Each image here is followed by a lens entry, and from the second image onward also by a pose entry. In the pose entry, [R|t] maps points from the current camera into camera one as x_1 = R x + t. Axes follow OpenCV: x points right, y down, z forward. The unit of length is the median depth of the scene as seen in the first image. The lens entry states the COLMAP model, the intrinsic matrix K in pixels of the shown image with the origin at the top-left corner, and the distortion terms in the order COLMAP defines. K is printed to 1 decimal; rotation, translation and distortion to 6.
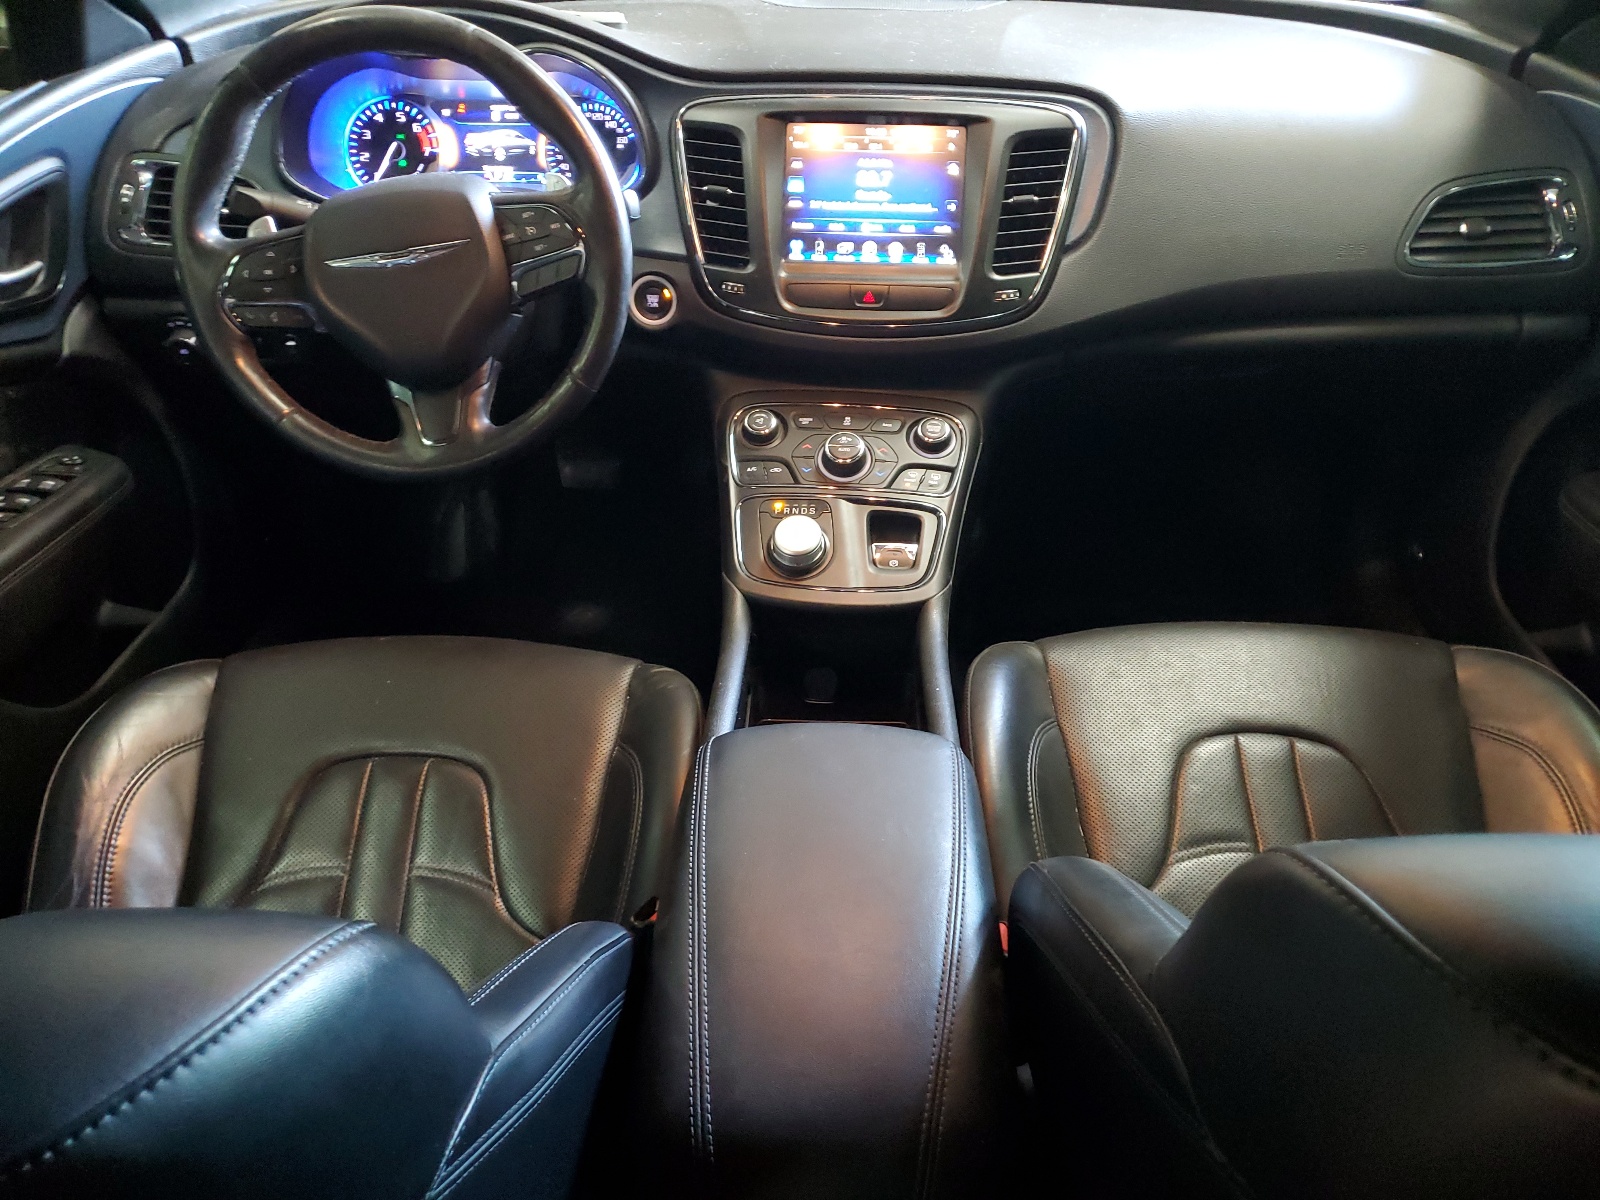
lens RADIAL K [[1221.2, 0, 799.2], [0, 1221.2, 598.3], [0, 0, 1]] dist [0.017086, 0.001775]
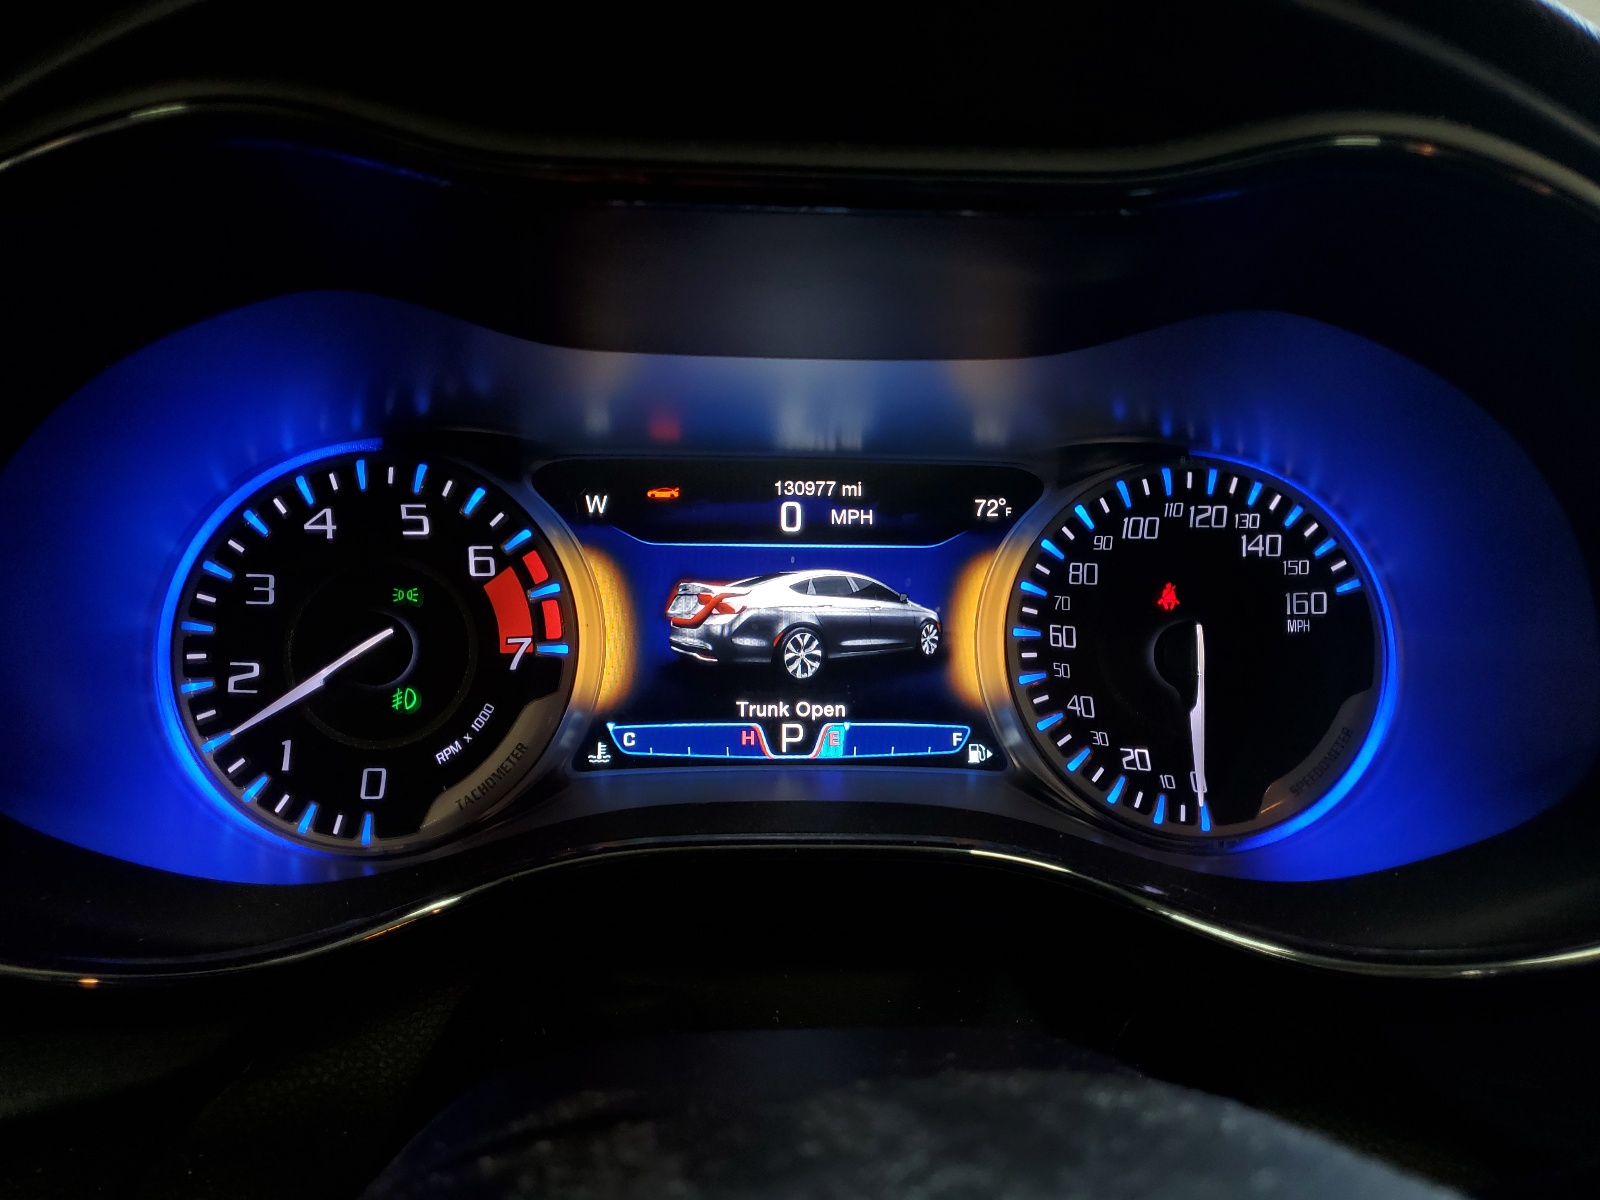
lens RADIAL K [[1221.2, 0, 799.8], [0, 1221.2, 599.9], [0, 0, 1]] dist [0.017086, 0.001775]
pose [[0.995233, -0.005700, 0.097360, -0.272698], [0.035614, 0.950589, -0.308404, -0.299613], [-0.090791, 0.310401, 0.946260, 0.767950]]
